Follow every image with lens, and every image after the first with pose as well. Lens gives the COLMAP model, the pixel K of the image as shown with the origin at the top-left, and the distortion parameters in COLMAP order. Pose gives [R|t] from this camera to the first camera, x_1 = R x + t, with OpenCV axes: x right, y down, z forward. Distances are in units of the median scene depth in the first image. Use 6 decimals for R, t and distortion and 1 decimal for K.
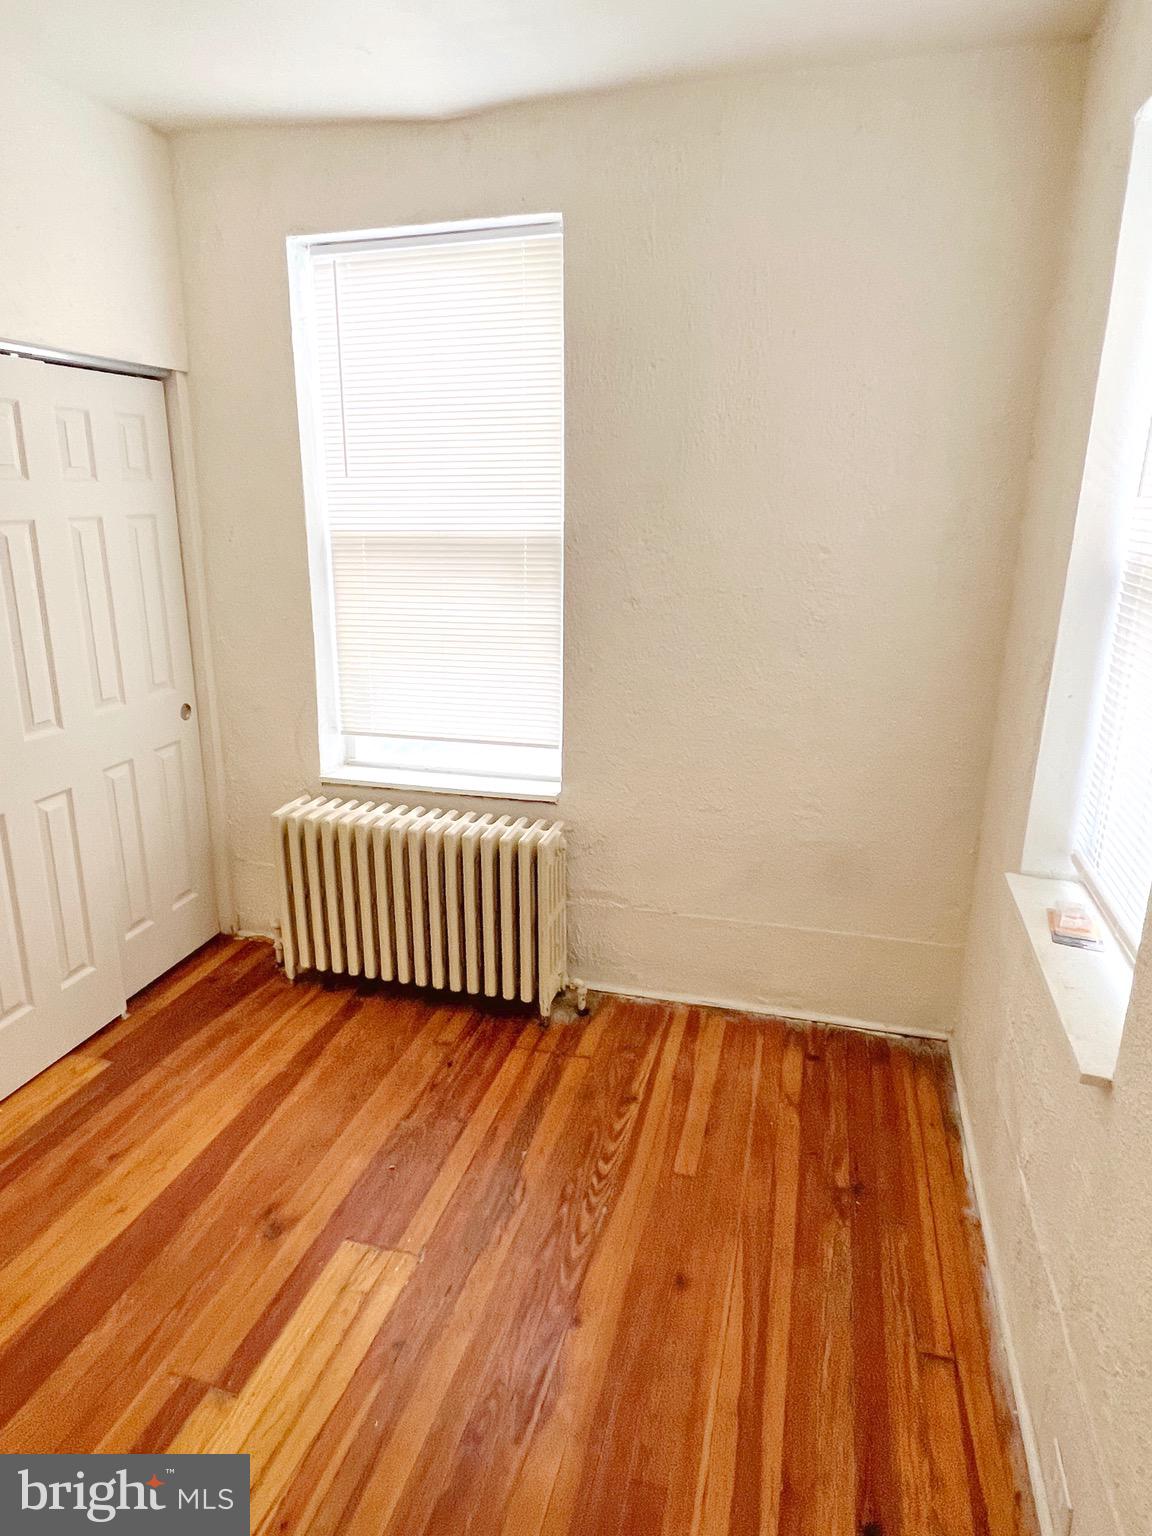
lens RADIAL K [[941.4, 0, 573.9], [0, 941.4, 764.1], [0, 0, 1]] dist [-0.004707, 0.002557]
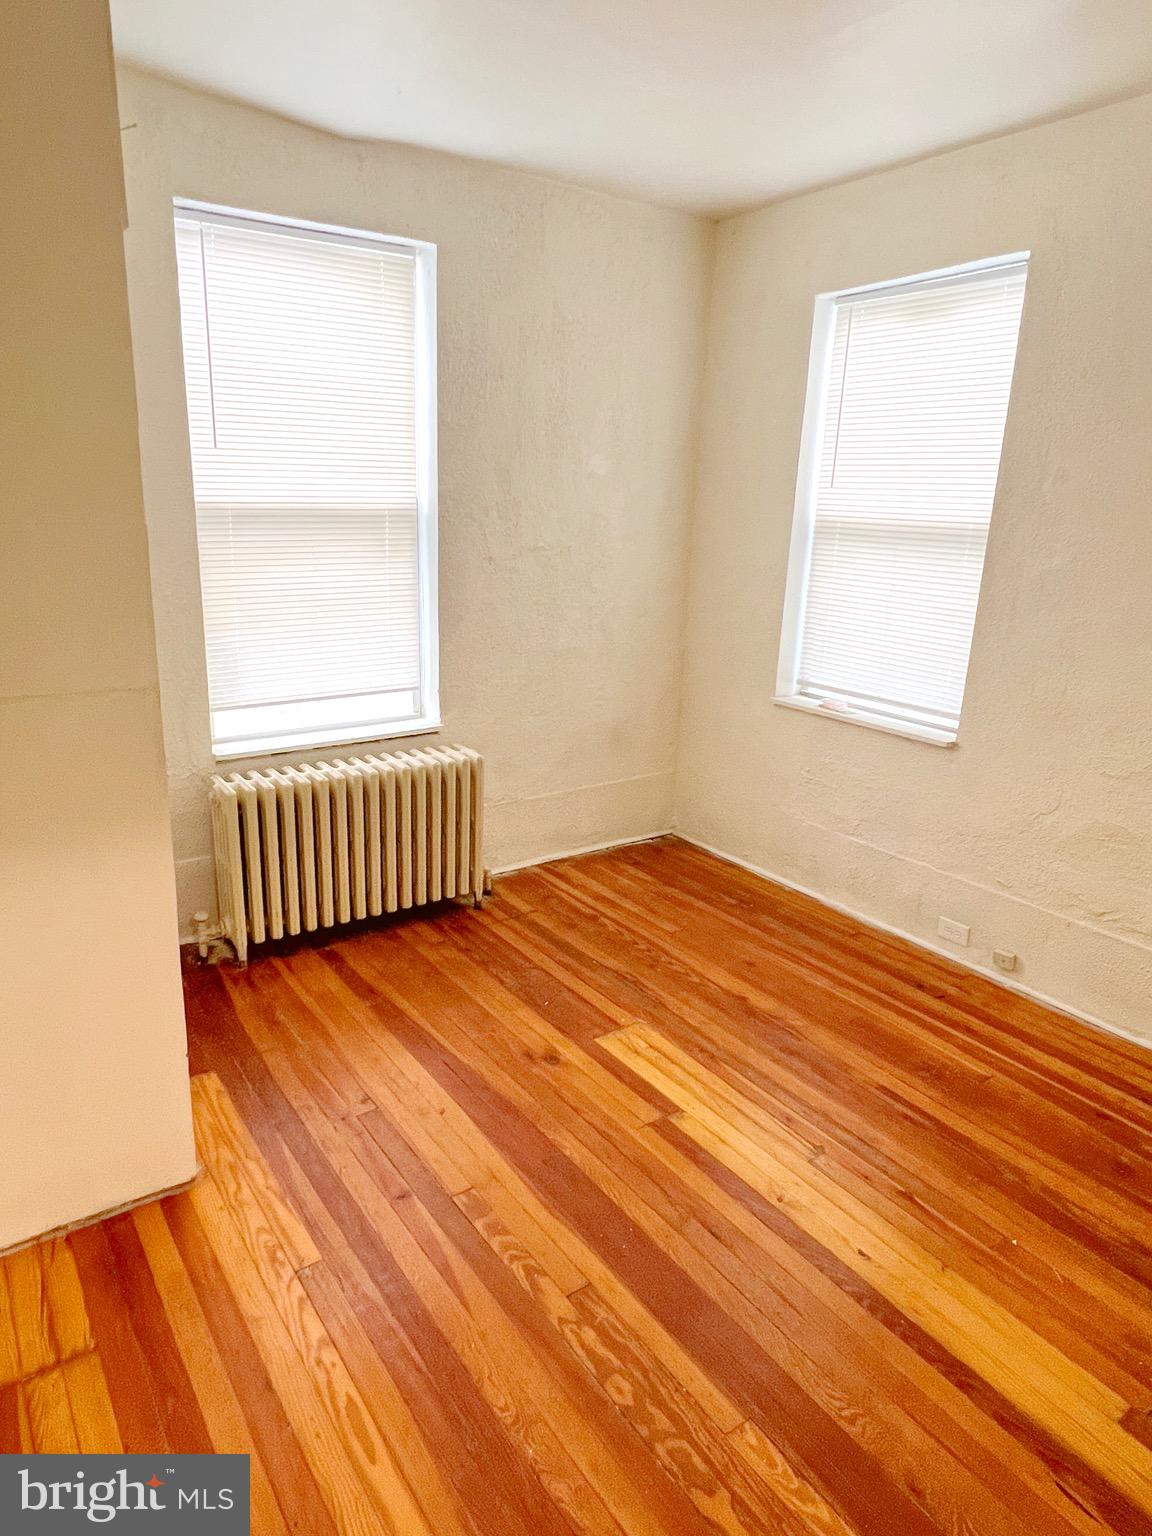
lens RADIAL K [[941.4, 0, 575.0], [0, 941.4, 766.9], [0, 0, 1]] dist [-0.004707, 0.002557]
pose [[0.631884, -0.203723, 0.747810, -0.881942], [0.181883, 0.976871, 0.112438, -0.019867], [-0.753420, 0.064966, 0.654323, 0.091996]]
